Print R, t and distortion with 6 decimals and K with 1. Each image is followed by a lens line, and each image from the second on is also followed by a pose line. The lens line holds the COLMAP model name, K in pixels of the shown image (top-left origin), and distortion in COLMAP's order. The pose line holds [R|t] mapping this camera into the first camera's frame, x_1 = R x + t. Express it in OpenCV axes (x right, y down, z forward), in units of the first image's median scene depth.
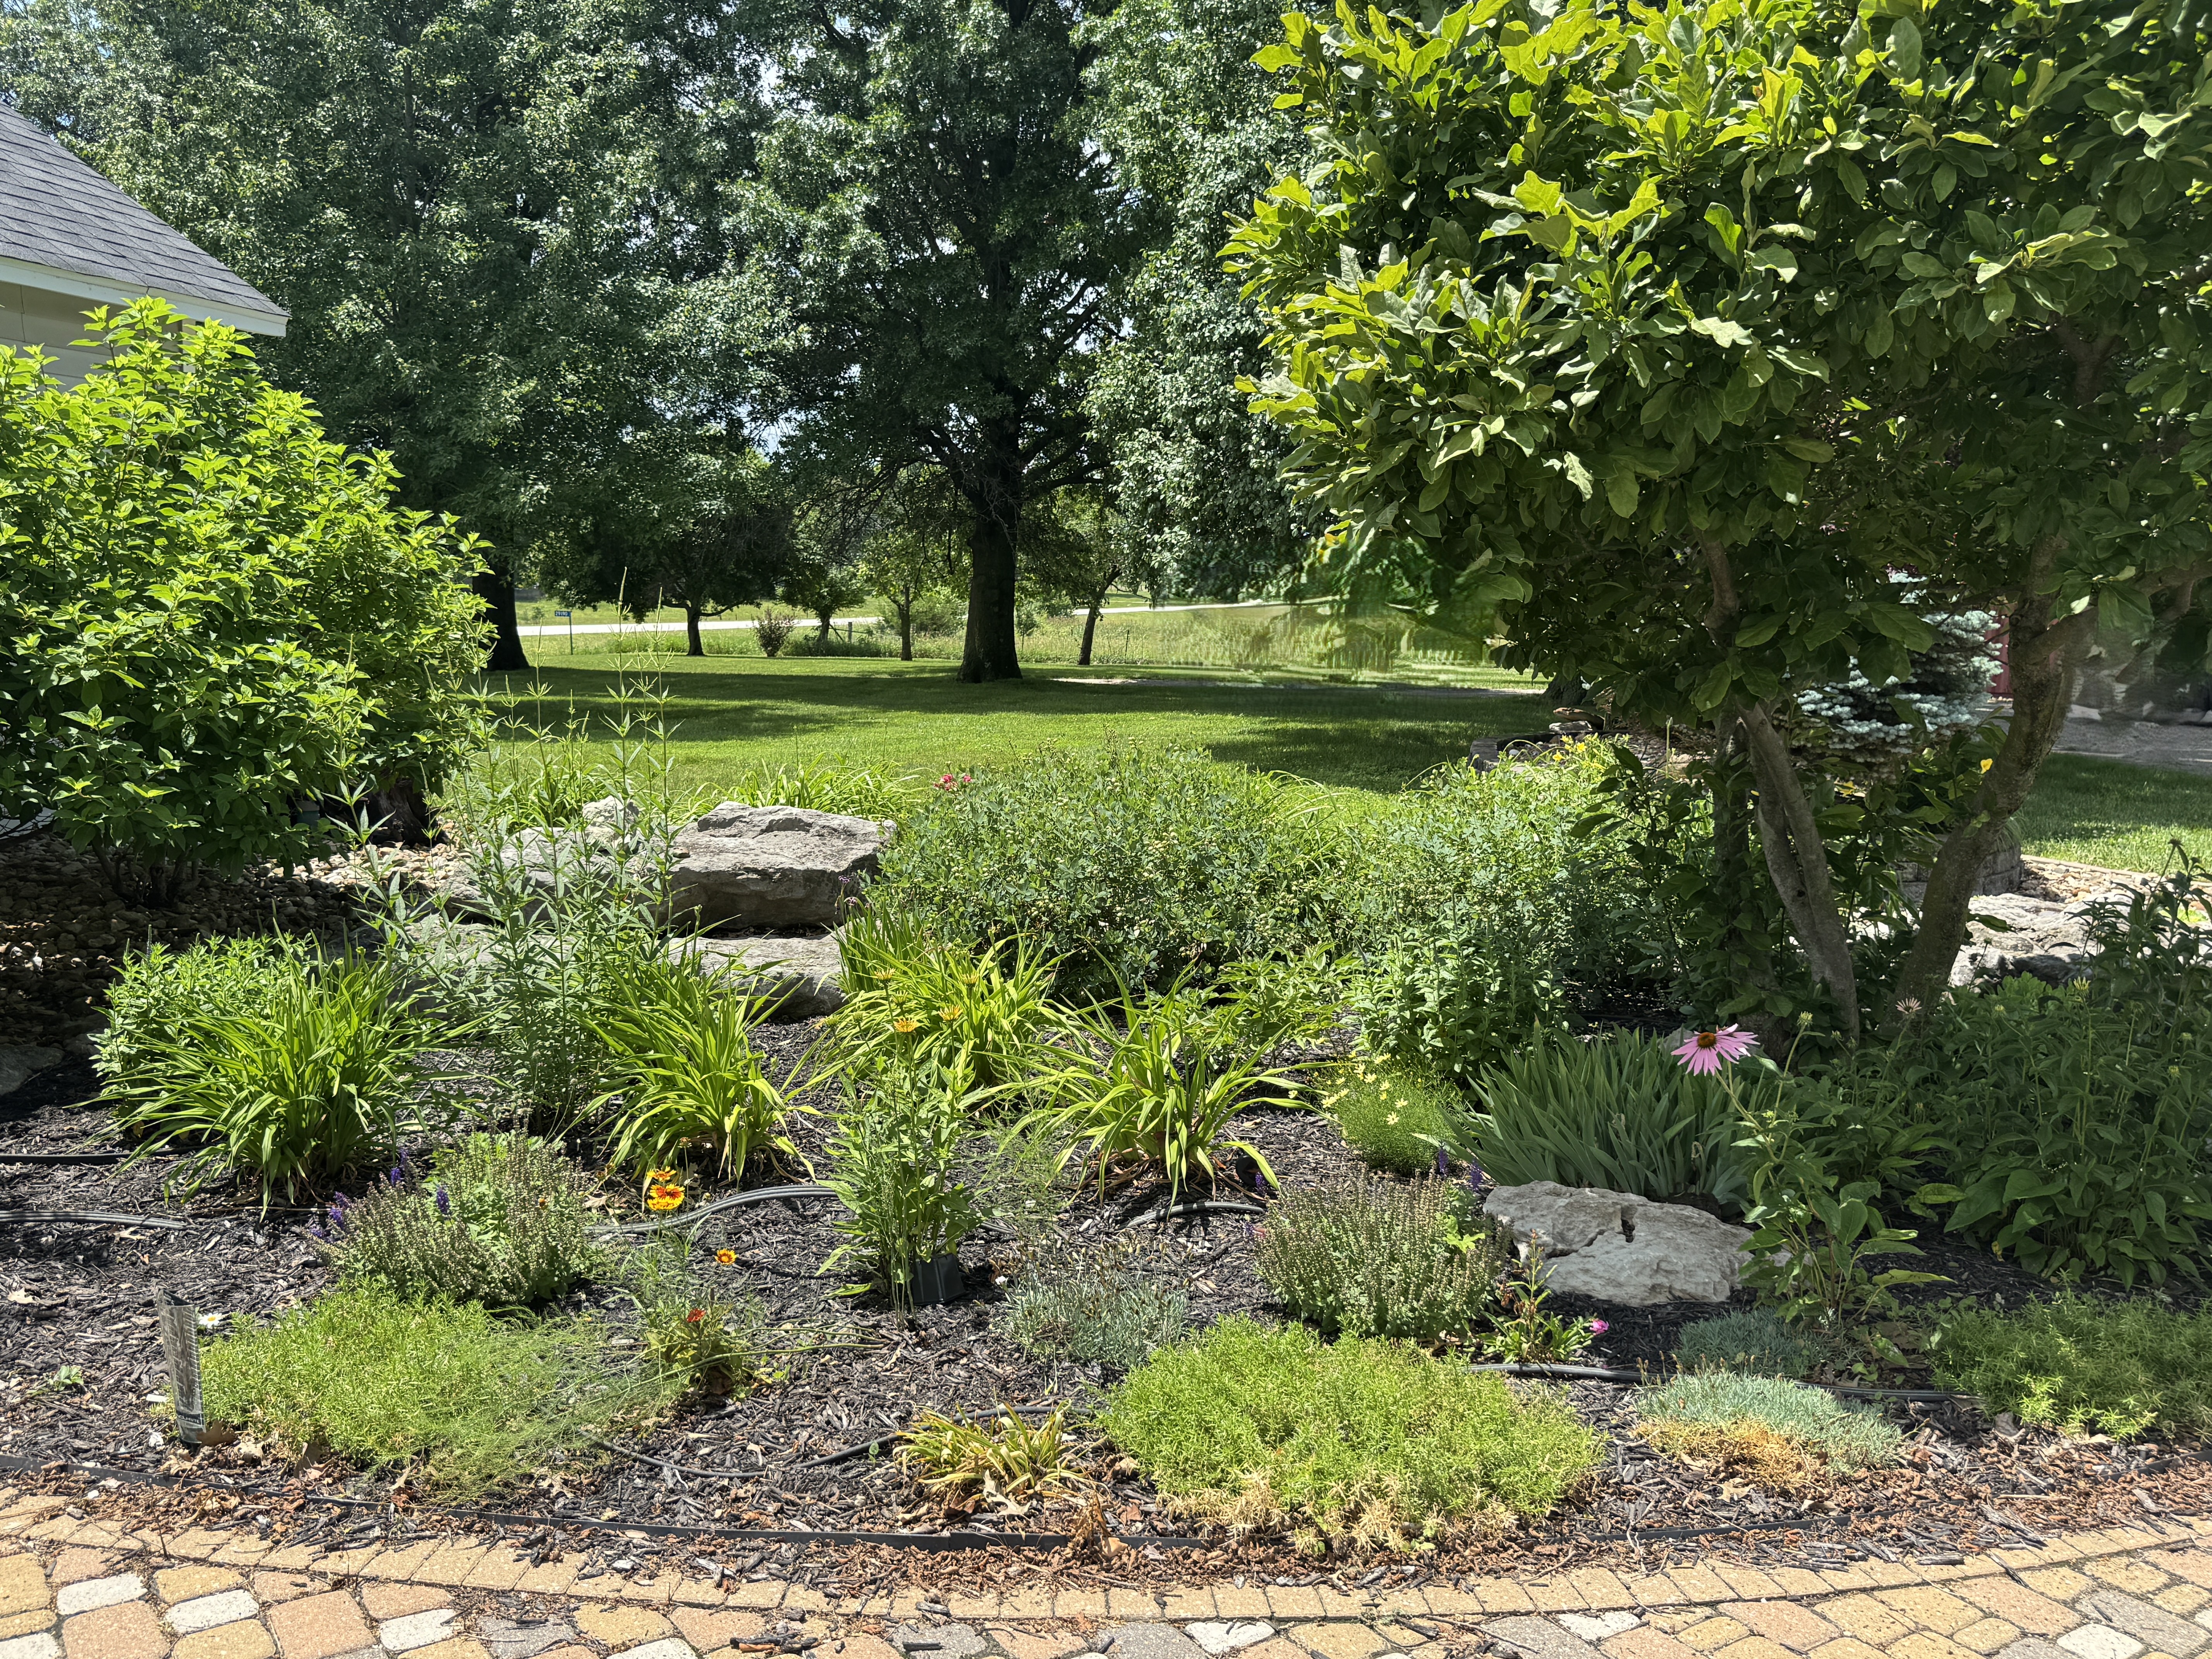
lens RADIAL K [[1931.0, 0, 1111.7], [0, 1931.0, 828.3], [0, 0, 1]] dist [0.045567, -0.001319]
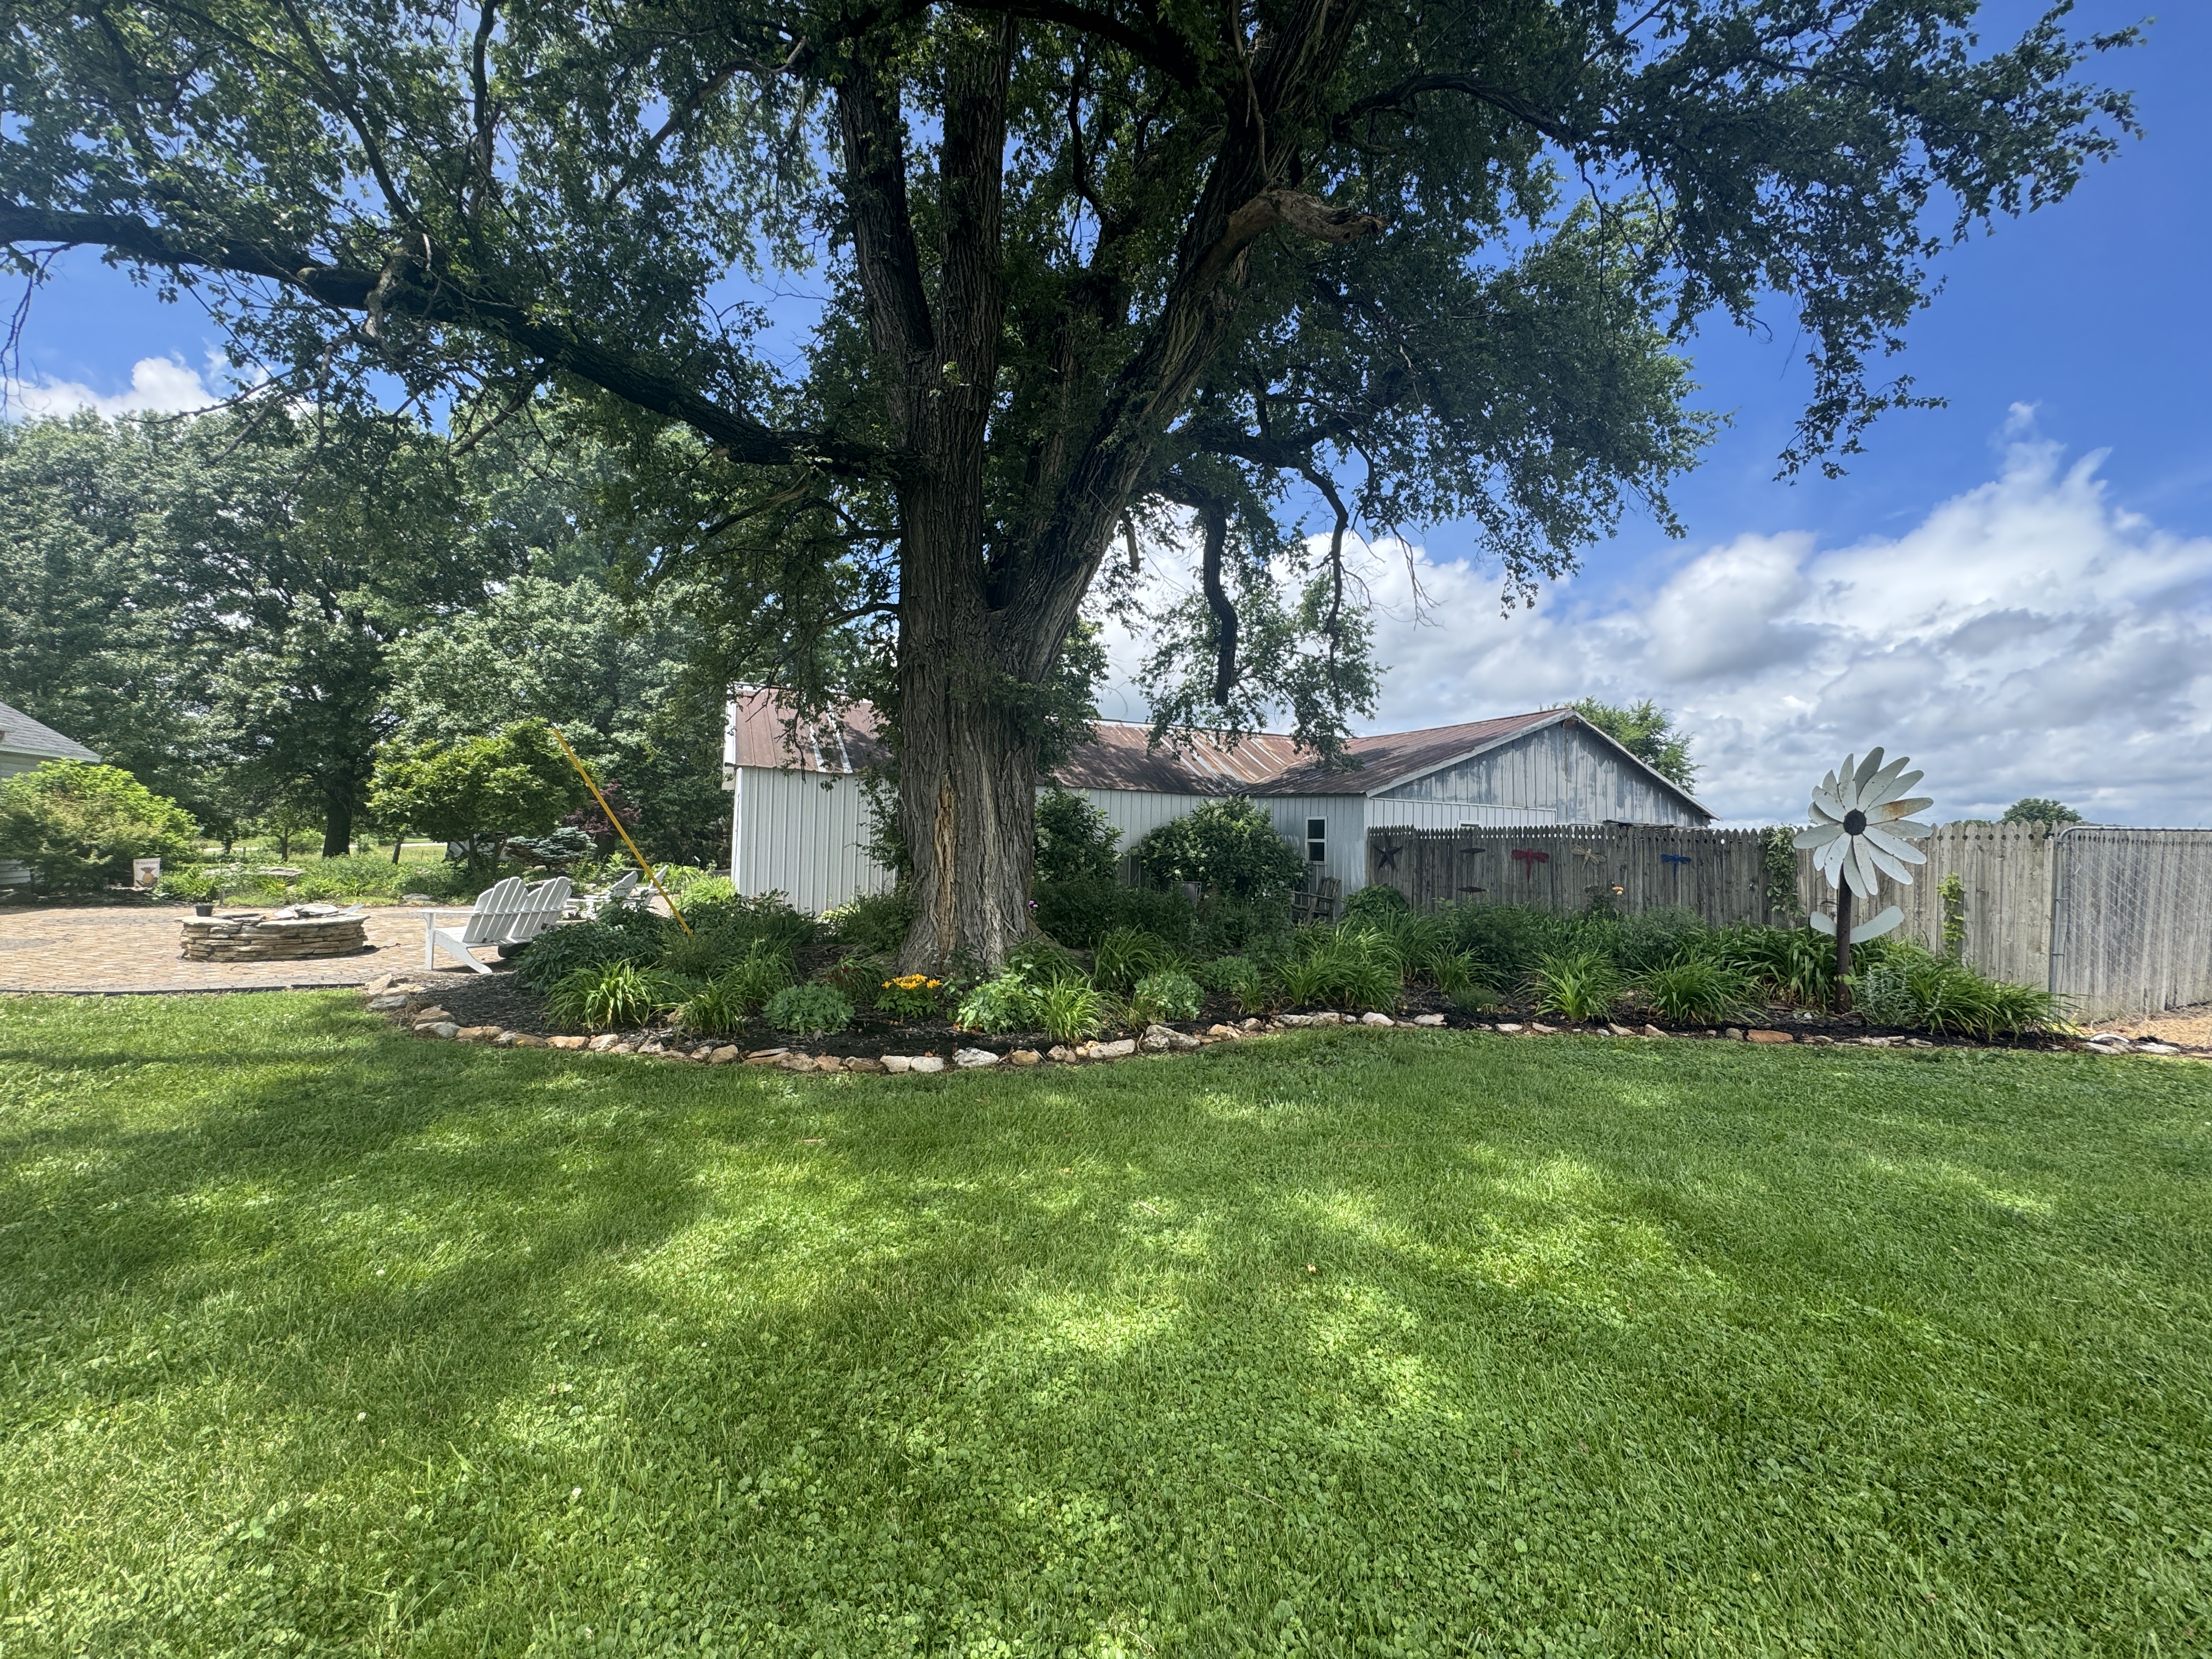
lens RADIAL K [[882.1, 0, 1097.0], [0, 882.1, 819.8], [0, 0, 1]] dist [-0.005408, 0.000918]
pose [[0.796946, 0.018841, 0.603757, 0.043113], [0.067577, 0.990458, -0.120109, 0.082238], [-0.600259, 0.136520, 0.788068, -0.609866]]
